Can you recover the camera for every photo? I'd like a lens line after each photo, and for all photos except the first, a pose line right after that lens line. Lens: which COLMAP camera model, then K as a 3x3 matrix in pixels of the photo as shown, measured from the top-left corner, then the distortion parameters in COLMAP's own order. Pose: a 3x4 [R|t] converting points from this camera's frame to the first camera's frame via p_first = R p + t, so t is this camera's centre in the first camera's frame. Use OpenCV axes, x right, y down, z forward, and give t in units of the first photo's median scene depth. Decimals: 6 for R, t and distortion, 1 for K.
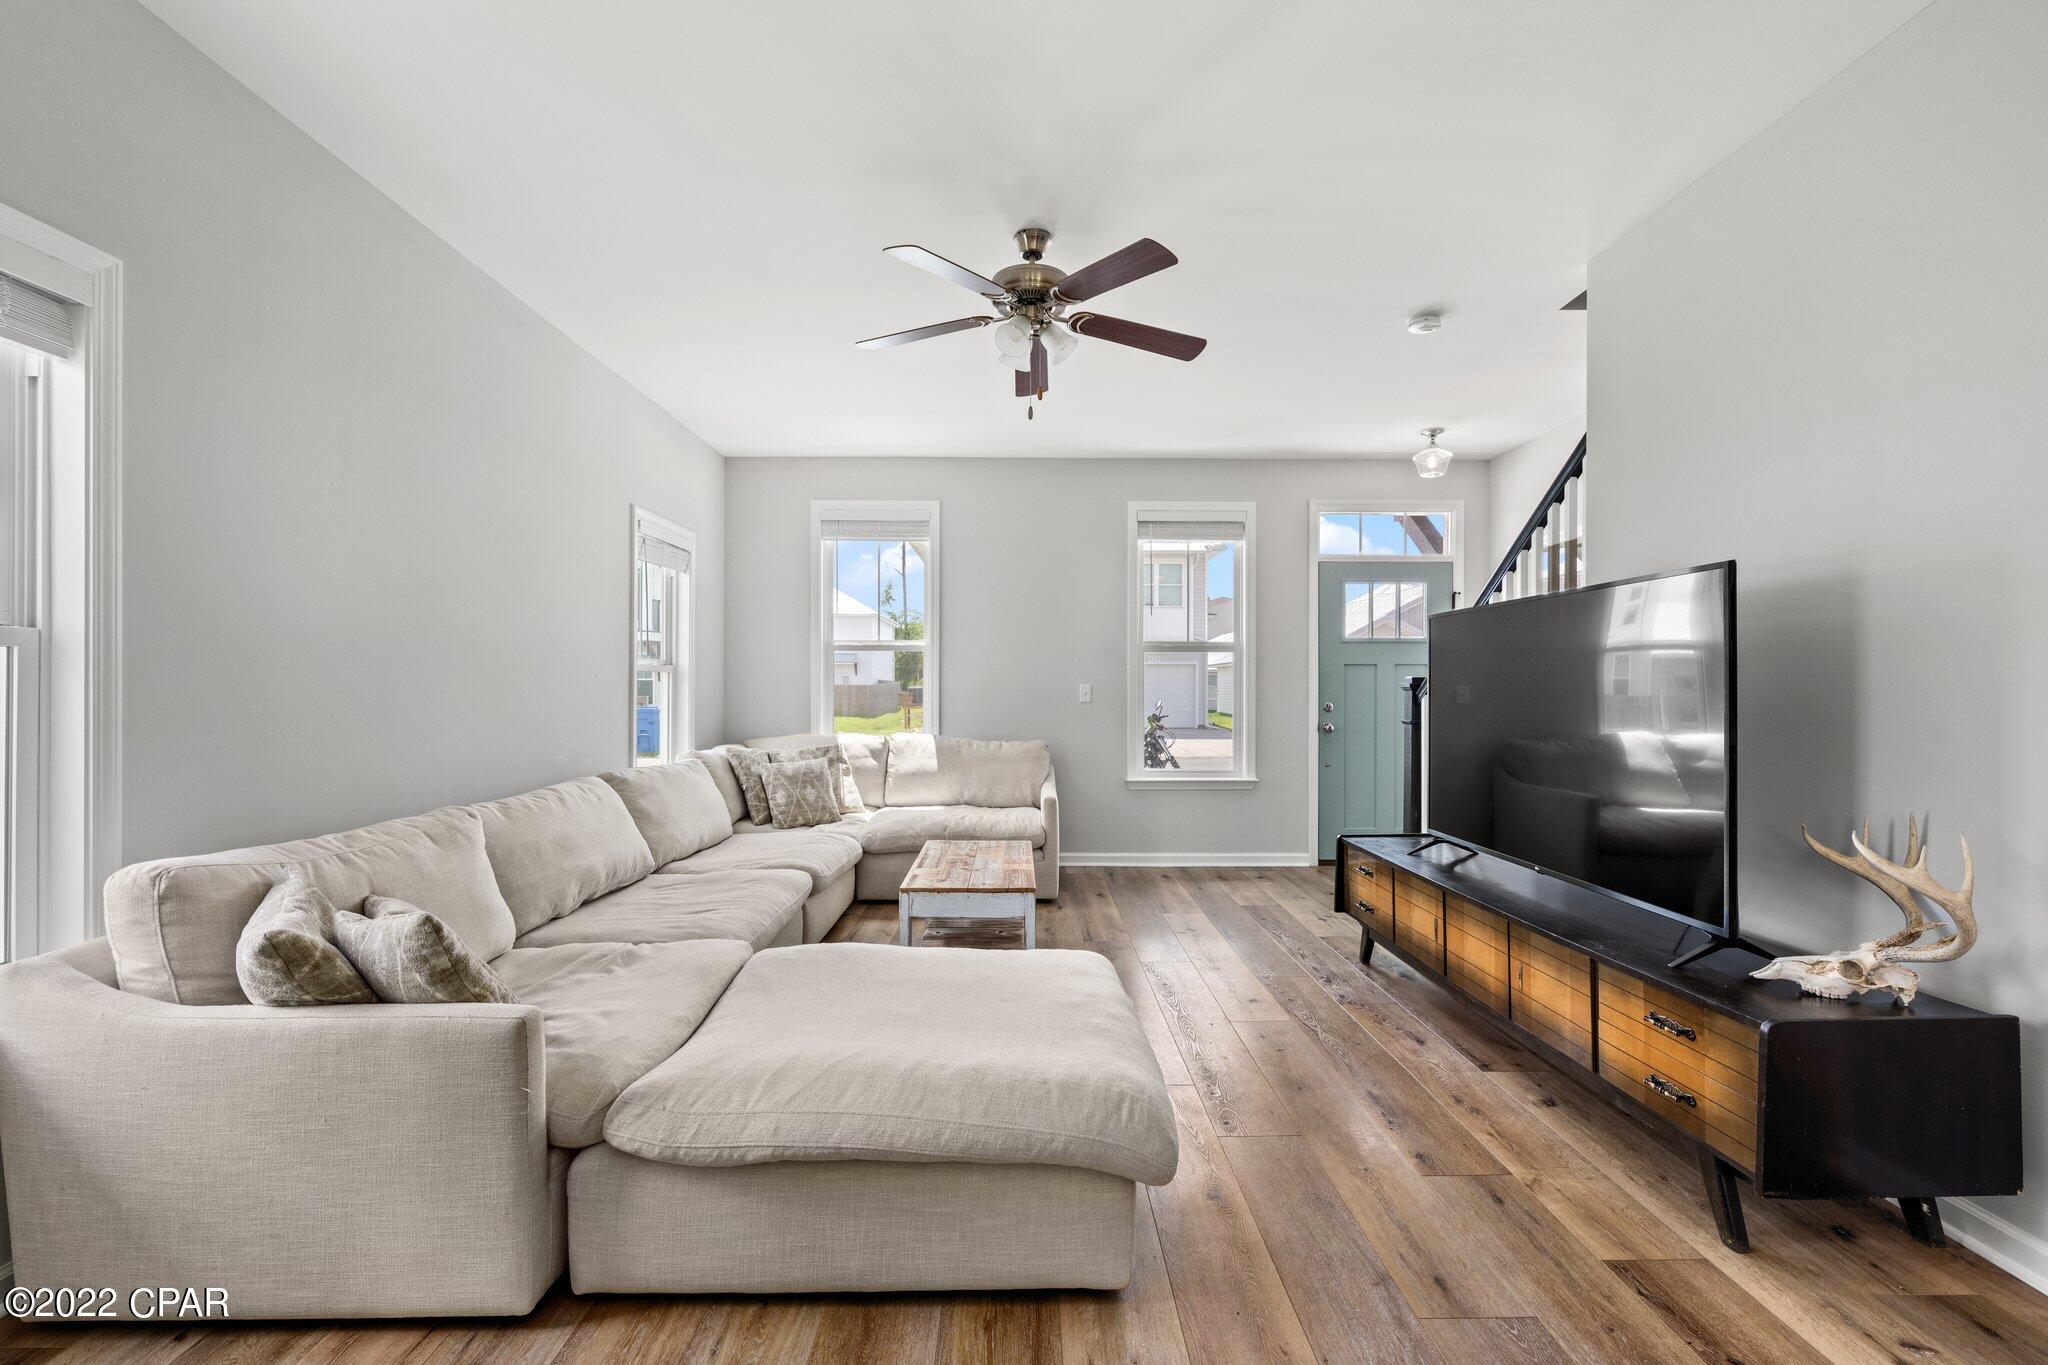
lens RADIAL K [[897.1, 0, 1030.5], [0, 897.1, 685.3], [0, 0, 1]] dist [-0.001530, -0.002002]
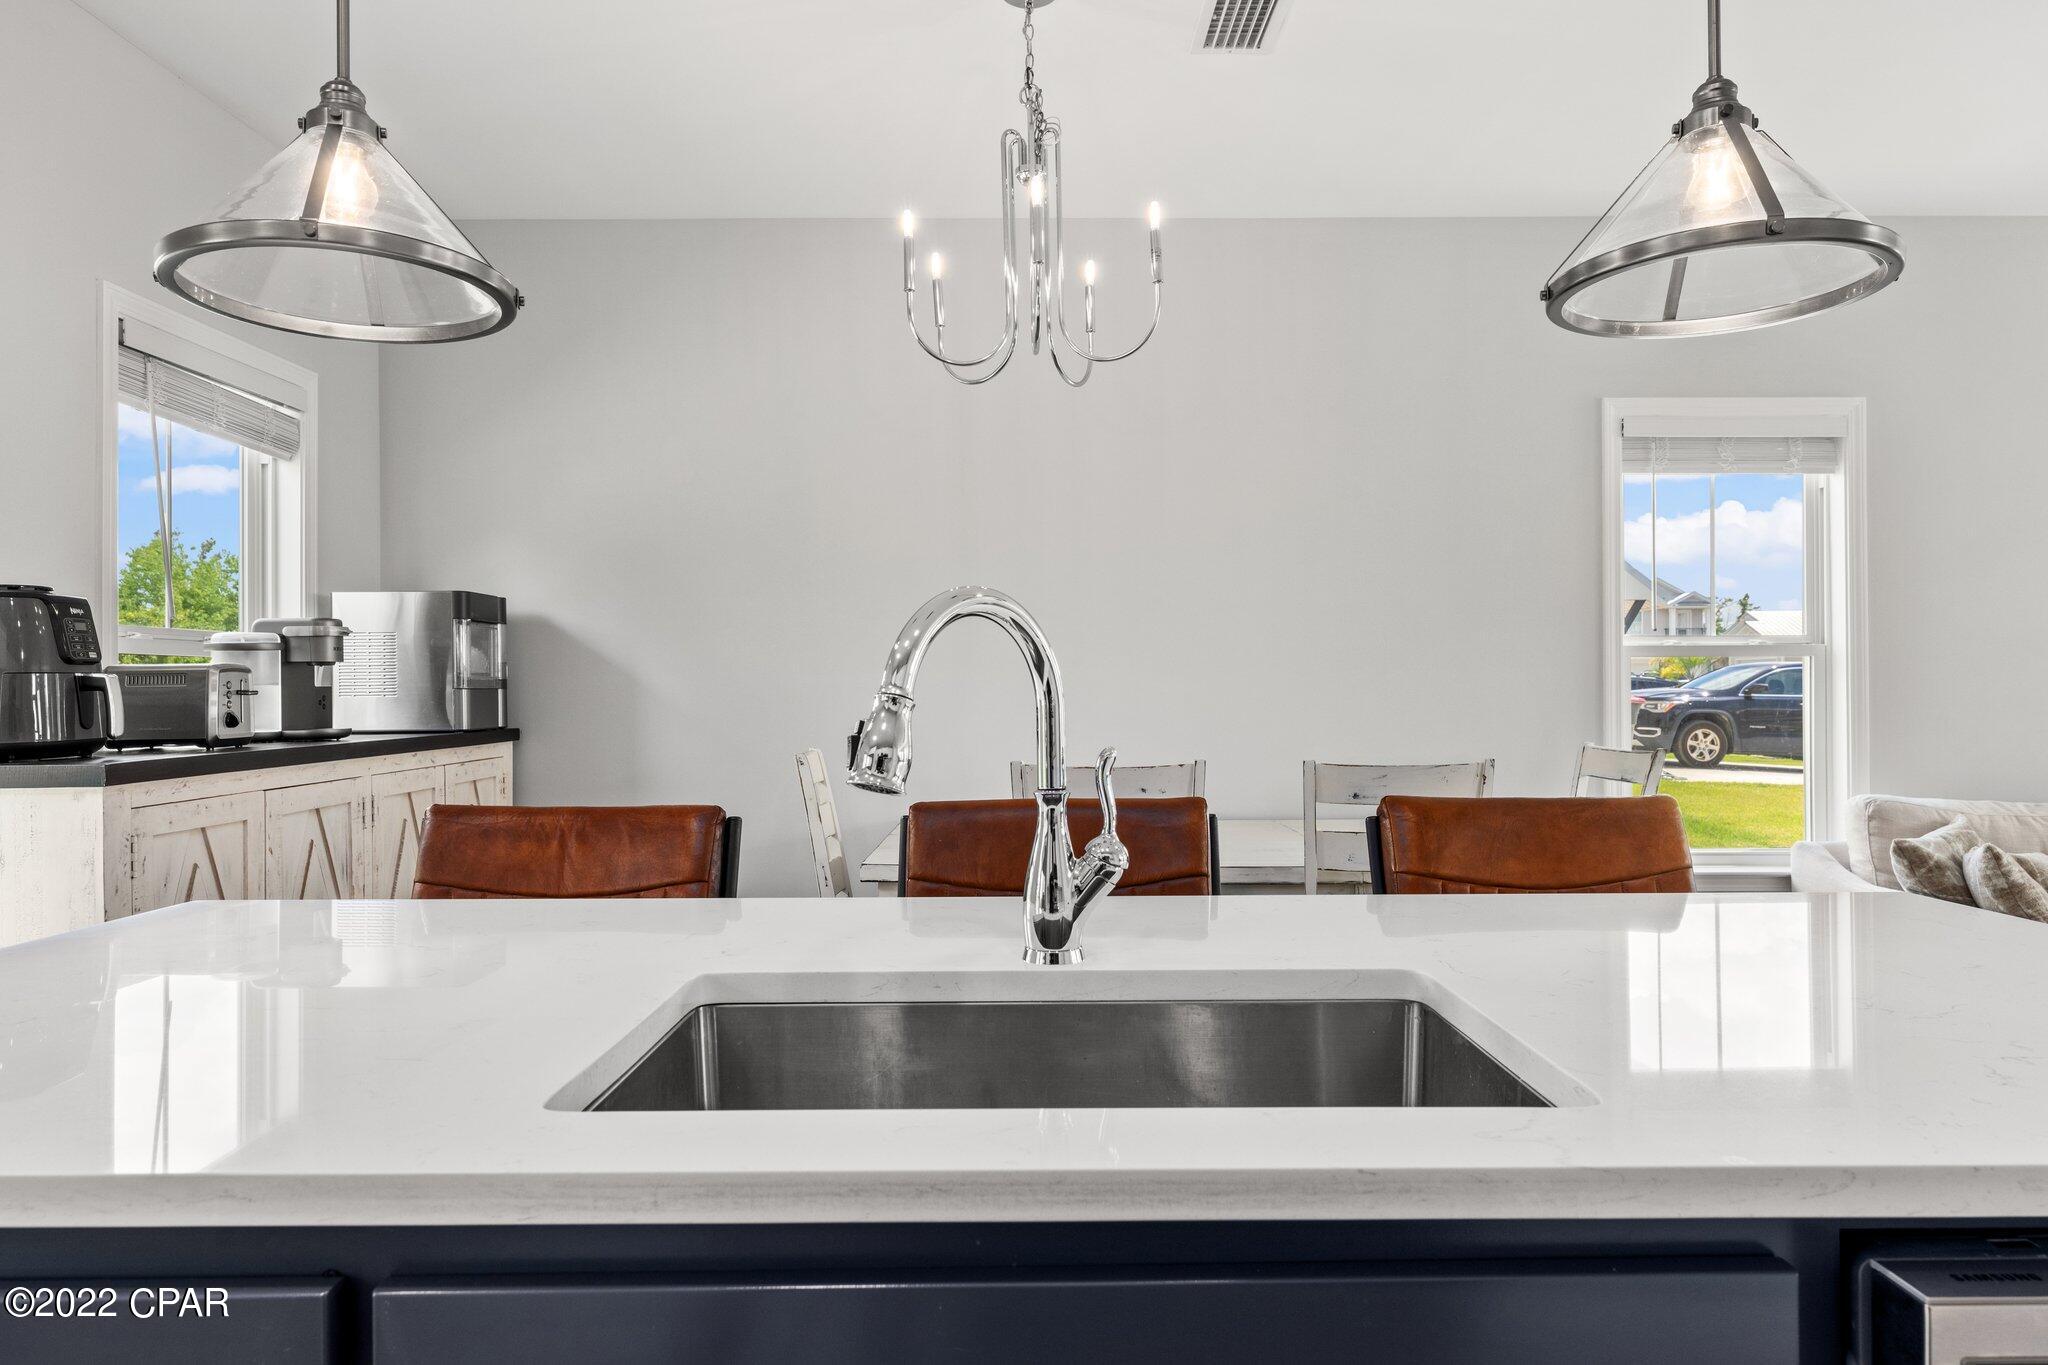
lens RADIAL K [[1239.9, 0, 1035.4], [0, 1239.9, 688.7], [0, 0, 1]] dist [-0.005911, 0.000109]
pose [[-0.003275, 0.001535, -0.999993, 0.415983], [0.006326, 0.999979, 0.001515, 0.001488], [0.999975, -0.006321, -0.003284, -0.154103]]
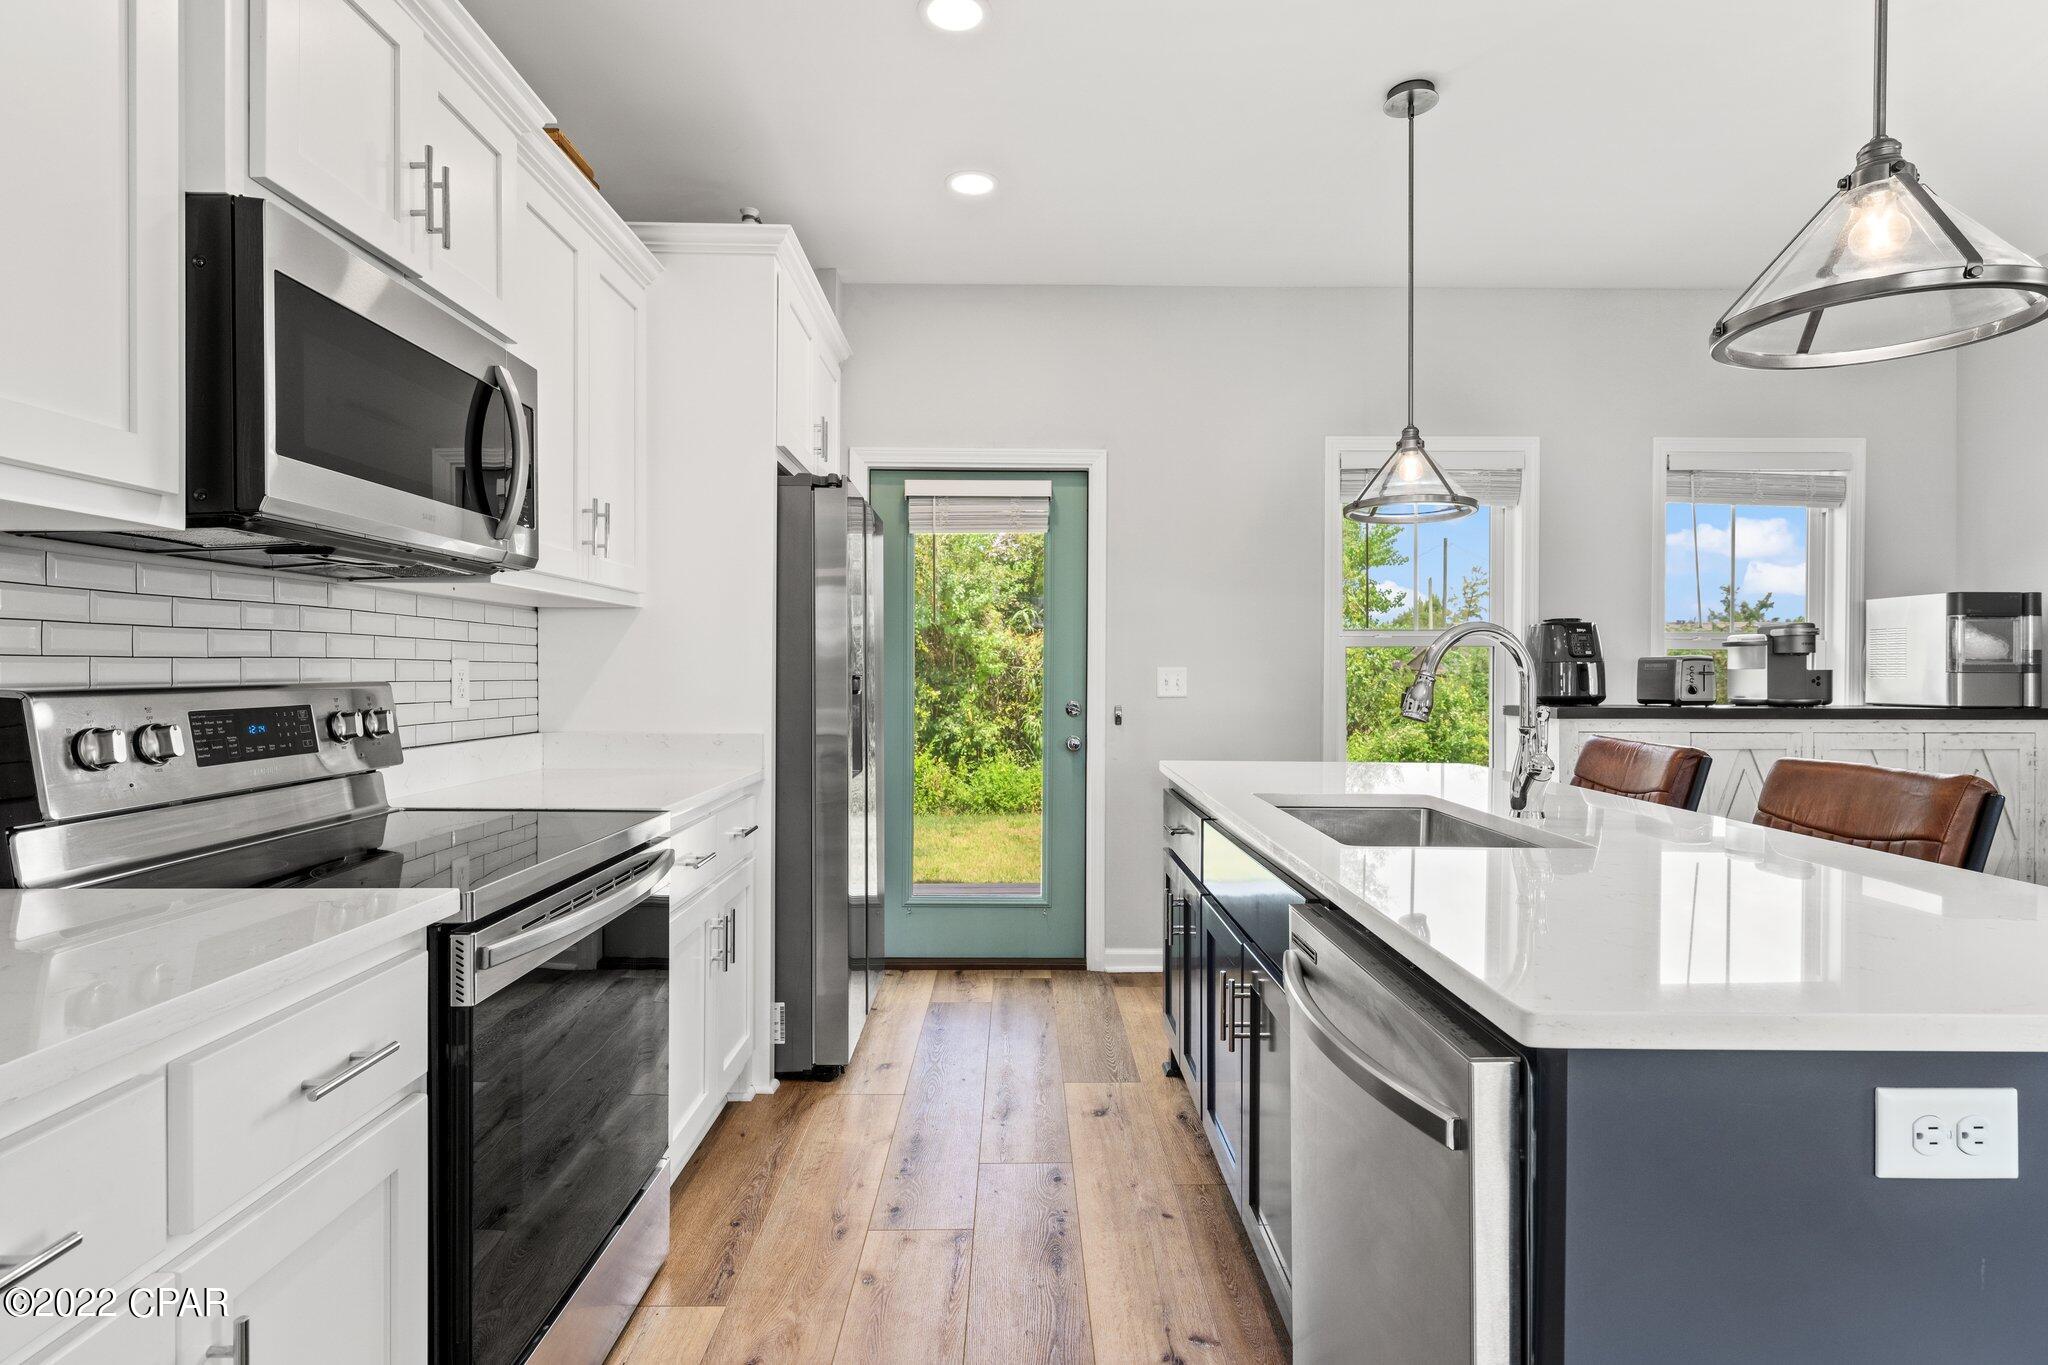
lens RADIAL K [[1024.1, 0, 1026.7], [0, 1024.1, 678.1], [0, 0, 1]] dist [0.004887, -0.002206]
pose [[-0.999987, -0.005131, 0.000709, 0.354118], [-0.005124, 0.999941, 0.009576, 0.000675], [-0.000758, 0.009572, -0.999954, 0.238341]]
